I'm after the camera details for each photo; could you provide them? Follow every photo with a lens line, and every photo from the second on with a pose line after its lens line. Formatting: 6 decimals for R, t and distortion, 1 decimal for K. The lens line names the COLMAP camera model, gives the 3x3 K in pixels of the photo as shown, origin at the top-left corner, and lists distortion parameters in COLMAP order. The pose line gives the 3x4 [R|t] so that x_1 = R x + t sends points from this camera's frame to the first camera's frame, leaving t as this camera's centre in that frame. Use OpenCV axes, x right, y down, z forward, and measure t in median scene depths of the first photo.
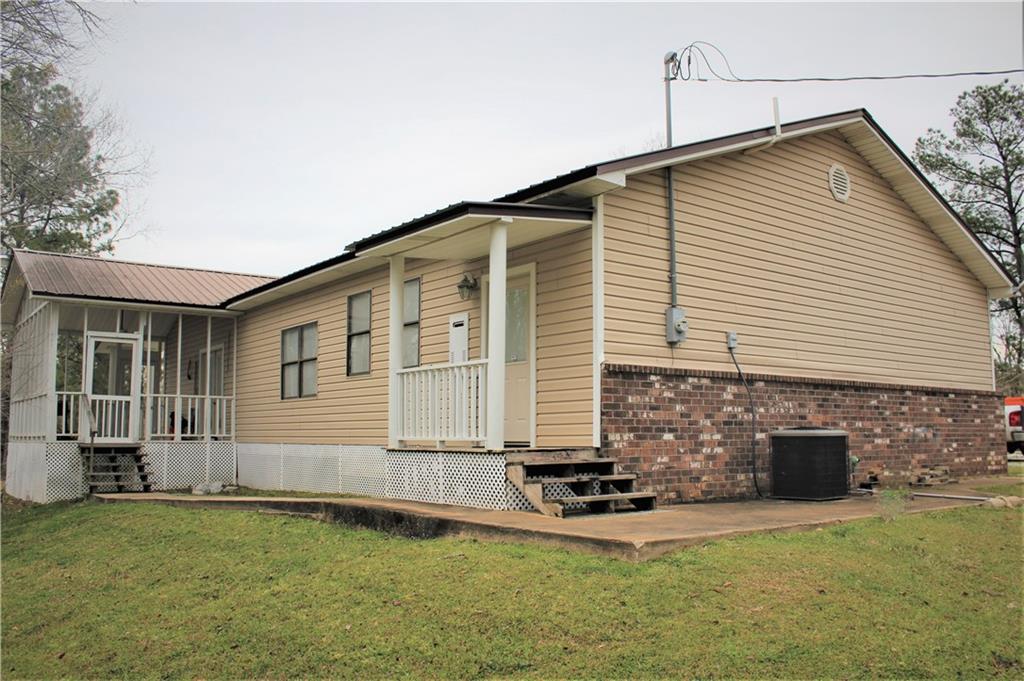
lens RADIAL K [[838.3, 0, 512.2], [0, 838.3, 340.8], [0, 0, 1]] dist [-0.049229, 0.011232]
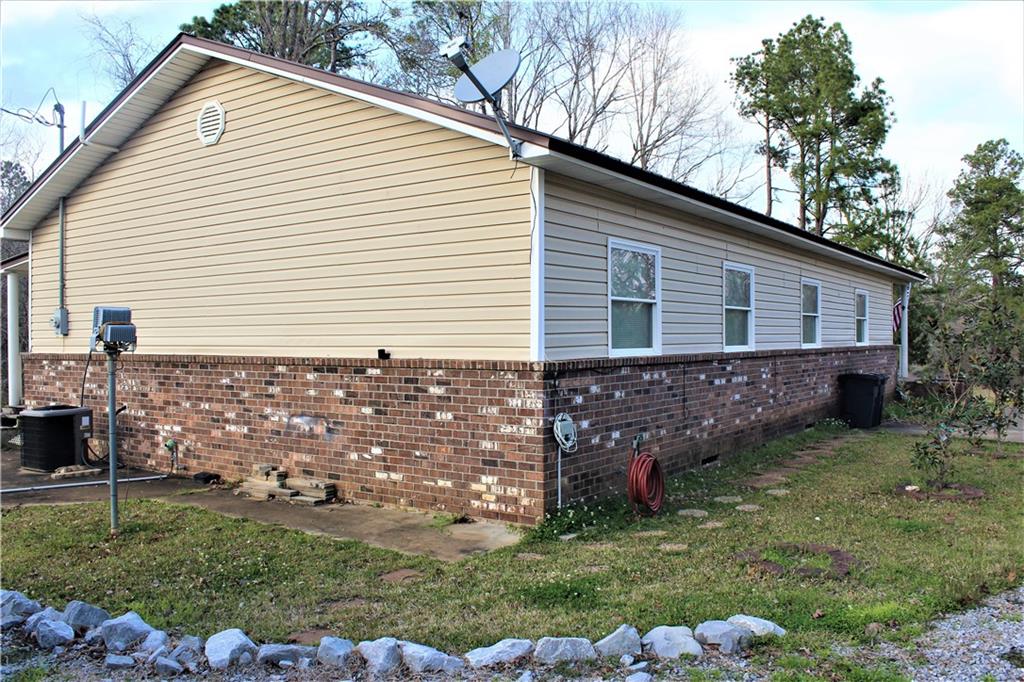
lens RADIAL K [[838.3, 0, 512.2], [0, 838.3, 344.5], [0, 0, 1]] dist [-0.049229, 0.011232]
pose [[0.276333, -0.000643, -0.961062, 1.294440], [0.106835, 0.993822, 0.030053, 0.043019], [0.955106, -0.110980, 0.274694, 1.034704]]
